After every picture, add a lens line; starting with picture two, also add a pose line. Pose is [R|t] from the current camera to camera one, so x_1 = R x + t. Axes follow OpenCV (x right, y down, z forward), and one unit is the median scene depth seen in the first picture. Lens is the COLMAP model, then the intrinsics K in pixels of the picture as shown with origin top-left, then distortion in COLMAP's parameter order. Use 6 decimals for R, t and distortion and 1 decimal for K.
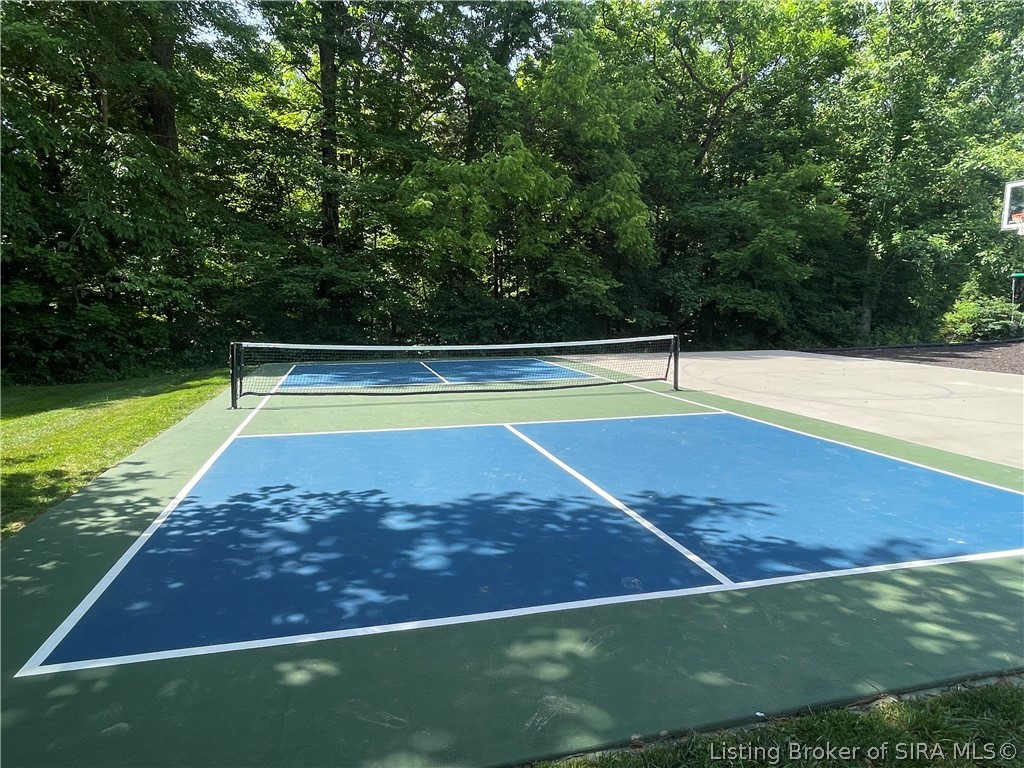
lens RADIAL K [[632.3, 0, 504.7], [0, 632.3, 378.5], [0, 0, 1]] dist [-0.020291, 0.013070]
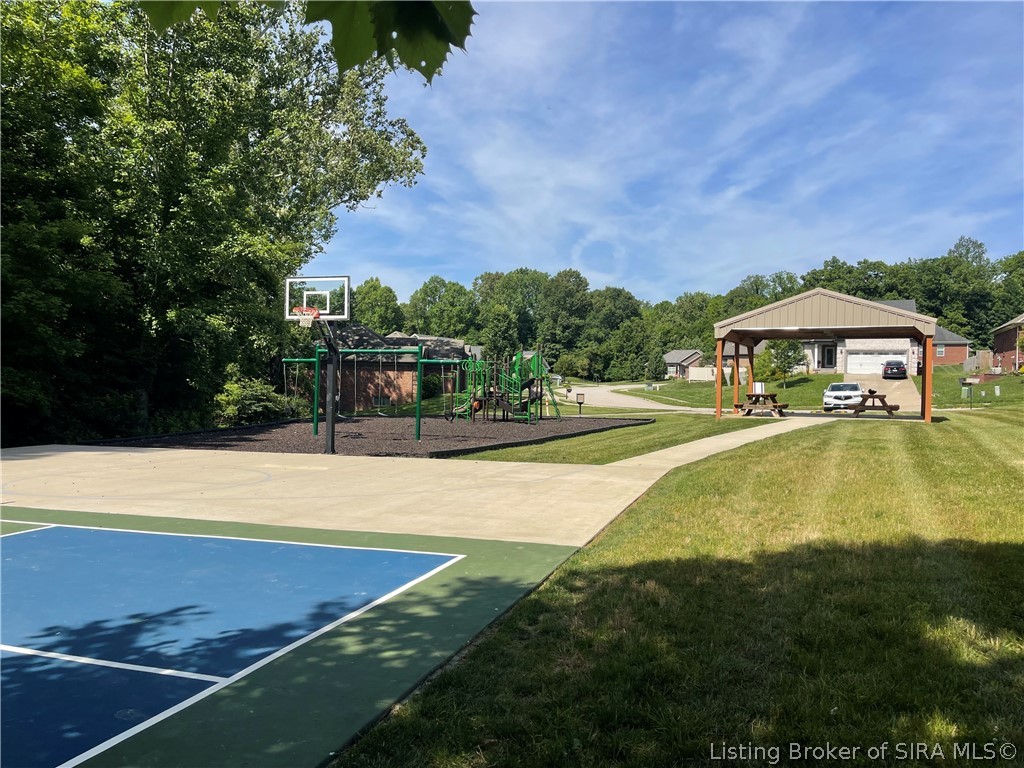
lens RADIAL K [[768.5, 0, 508.1], [0, 768.5, 386.3], [0, 0, 1]] dist [0.055403, -0.031889]
pose [[0.547193, 0.003224, 0.837000, -0.063466], [0.092698, 0.993608, -0.064429, -0.001908], [-0.831857, 0.112843, 0.543396, -0.013564]]
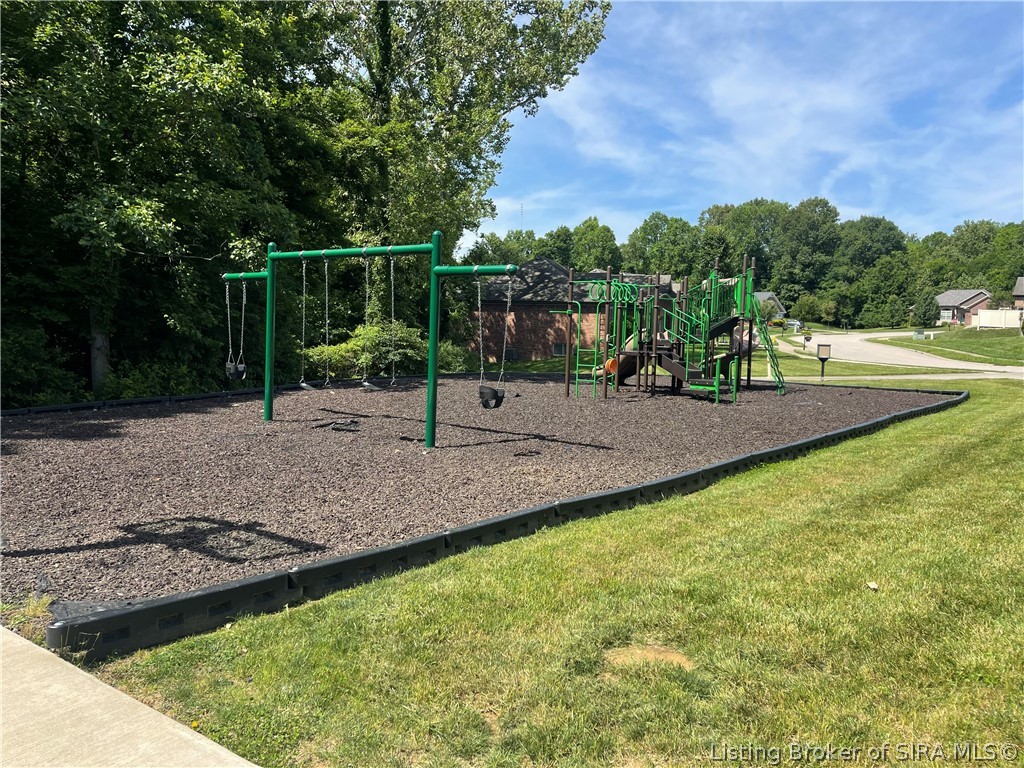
lens RADIAL K [[768.5, 0, 514.7], [0, 768.5, 395.0], [0, 0, 1]] dist [0.055403, -0.031889]
pose [[0.760035, -0.043137, 0.648449, 0.502937], [0.062123, 0.998048, -0.006419, -0.034166], [-0.646906, 0.045163, 0.761231, 0.279051]]
